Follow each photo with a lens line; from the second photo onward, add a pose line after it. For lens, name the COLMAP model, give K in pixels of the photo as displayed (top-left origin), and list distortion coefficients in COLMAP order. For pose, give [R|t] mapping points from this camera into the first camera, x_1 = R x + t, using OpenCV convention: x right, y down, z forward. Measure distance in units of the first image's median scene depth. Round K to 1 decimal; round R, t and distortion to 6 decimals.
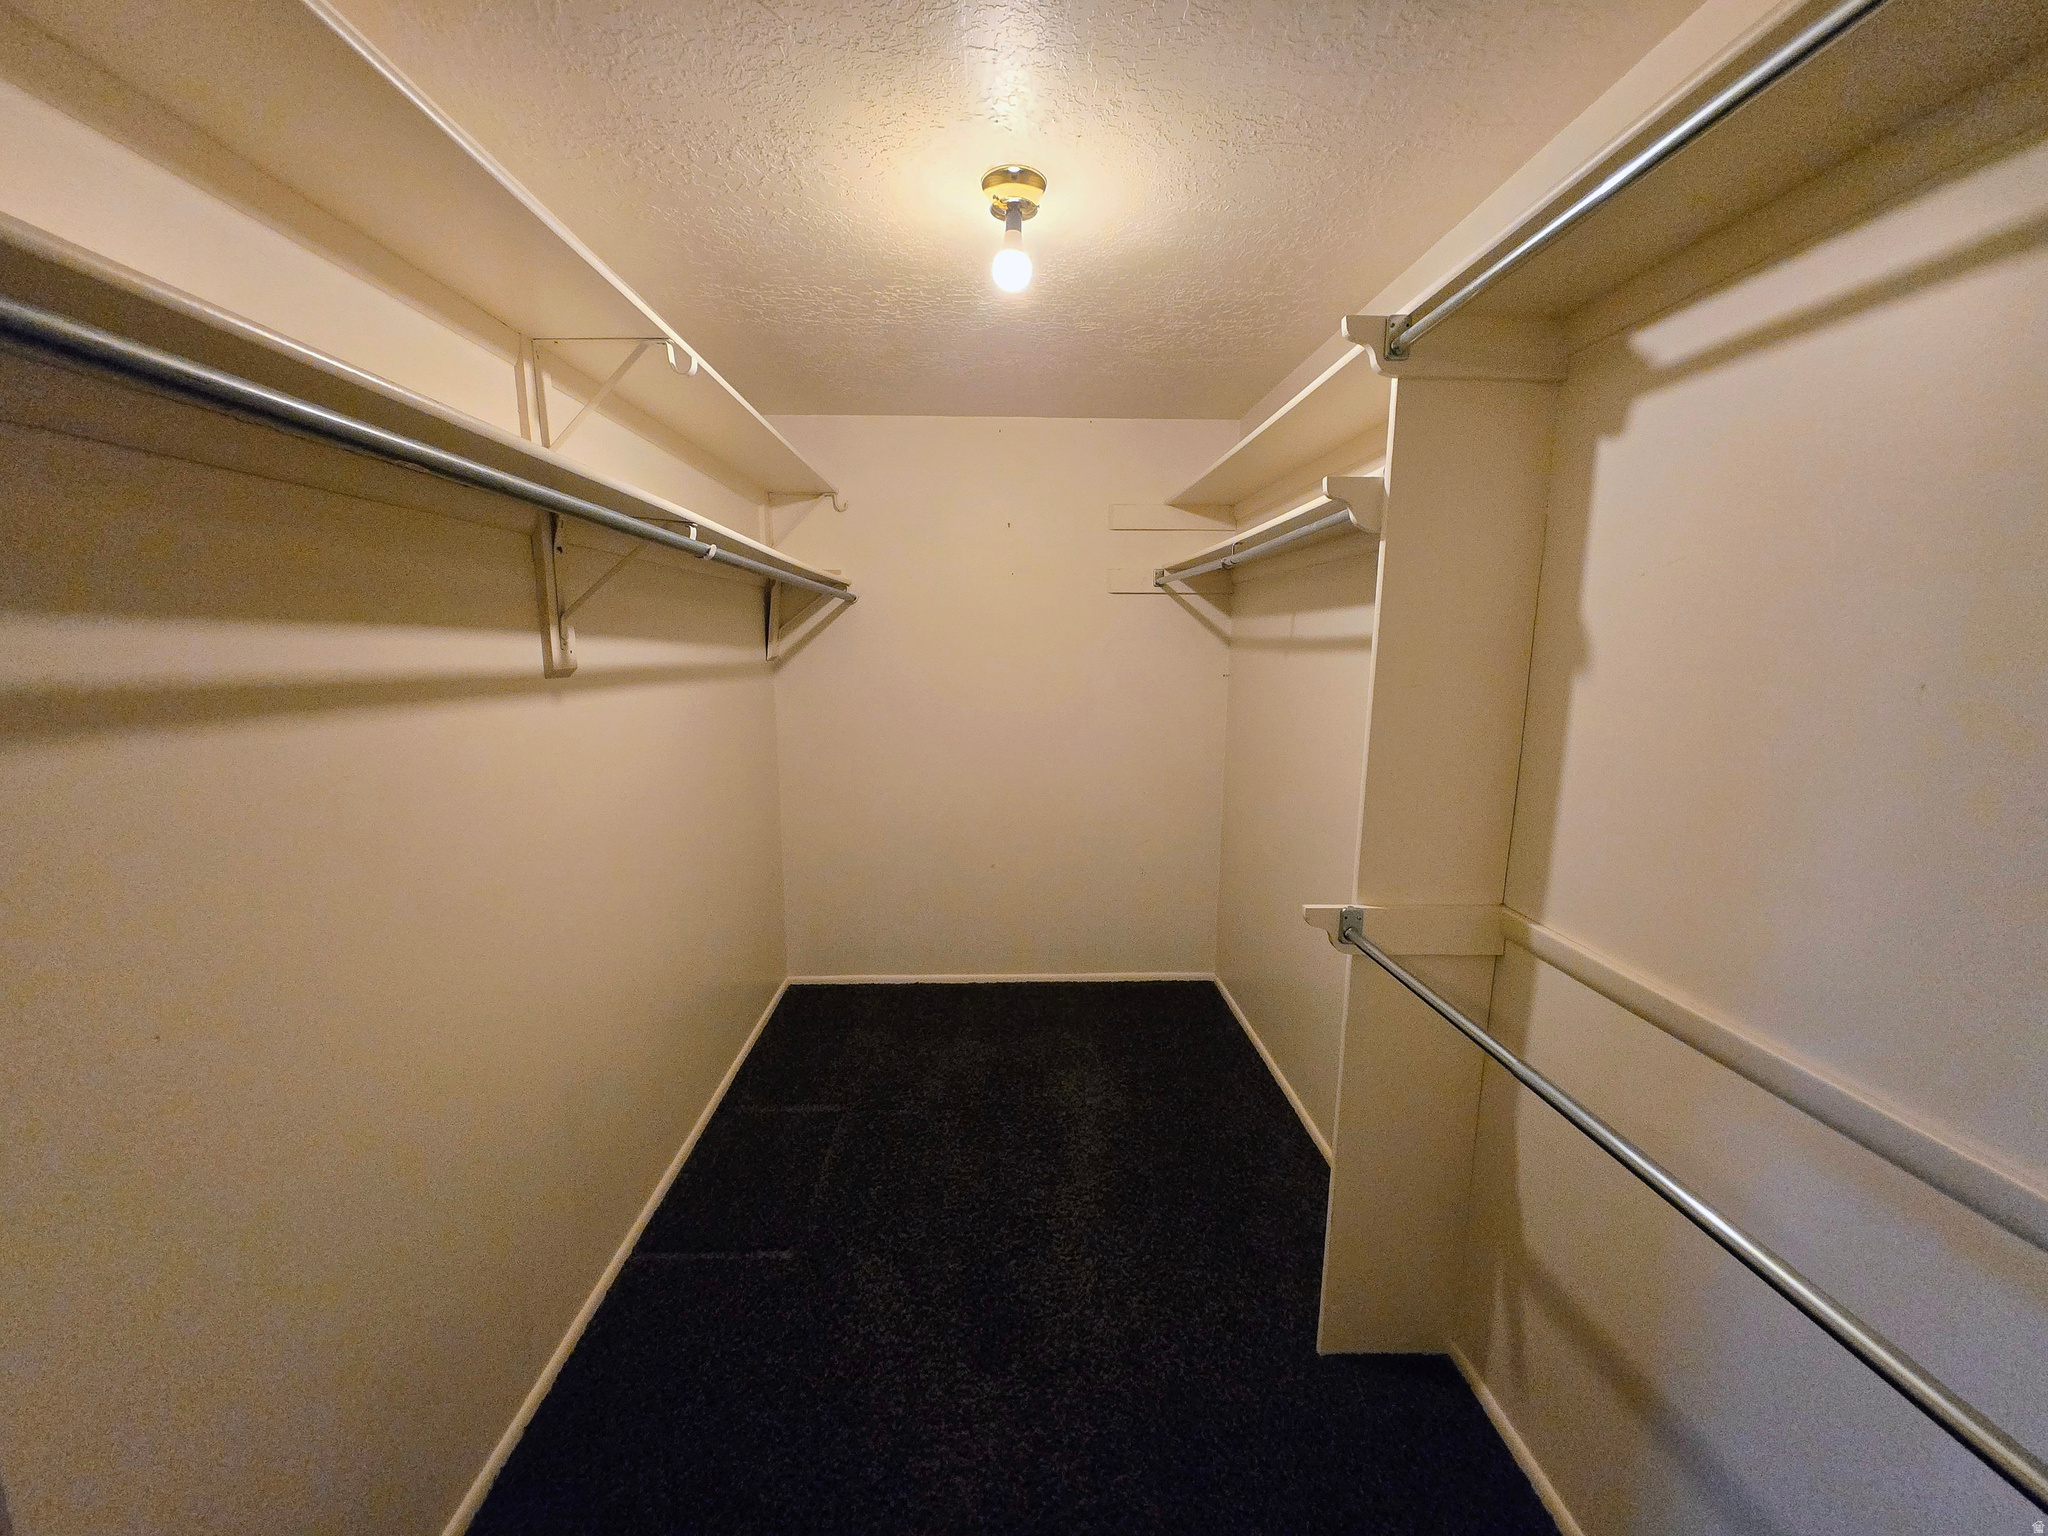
lens RADIAL K [[794.6, 0, 1024.0], [0, 794.6, 768.0], [0, 0, 1]] dist [0.001994, 0.000054]
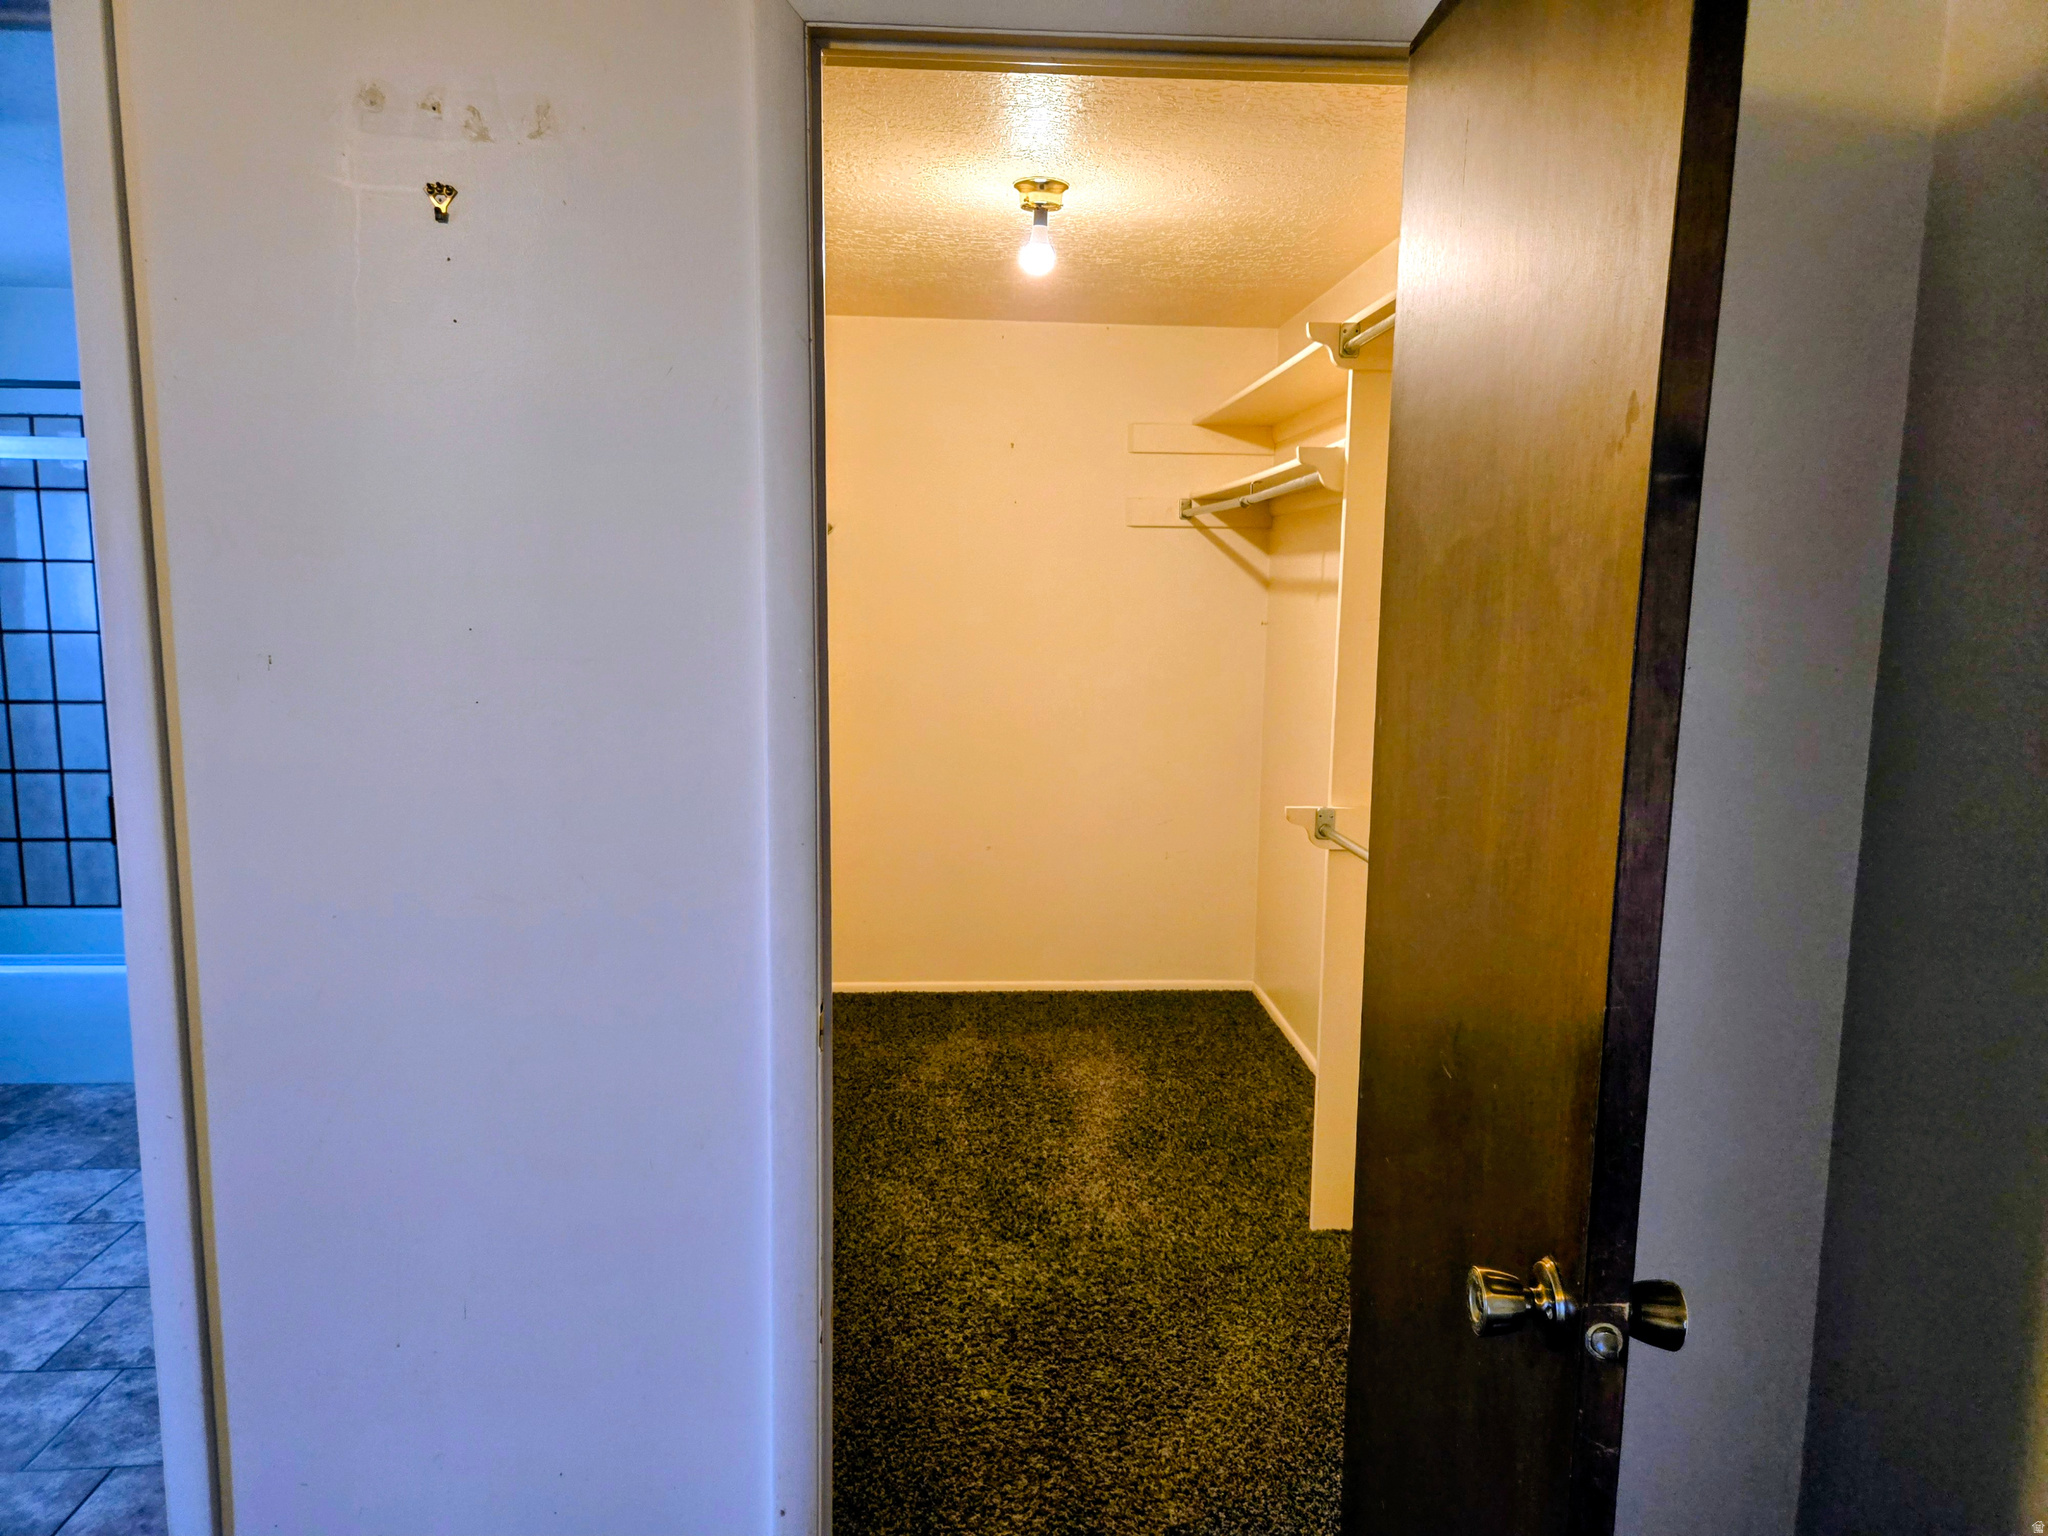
lens RADIAL K [[1363.6, 0, 1028.5], [0, 1363.6, 776.1], [0, 0, 1]] dist [0.081568, -0.067075]
pose [[0.999651, 0.005754, 0.025776, -0.049749], [-0.005266, 0.999807, -0.018931, 0.105341], [-0.025880, 0.018789, 0.999488, -0.629462]]
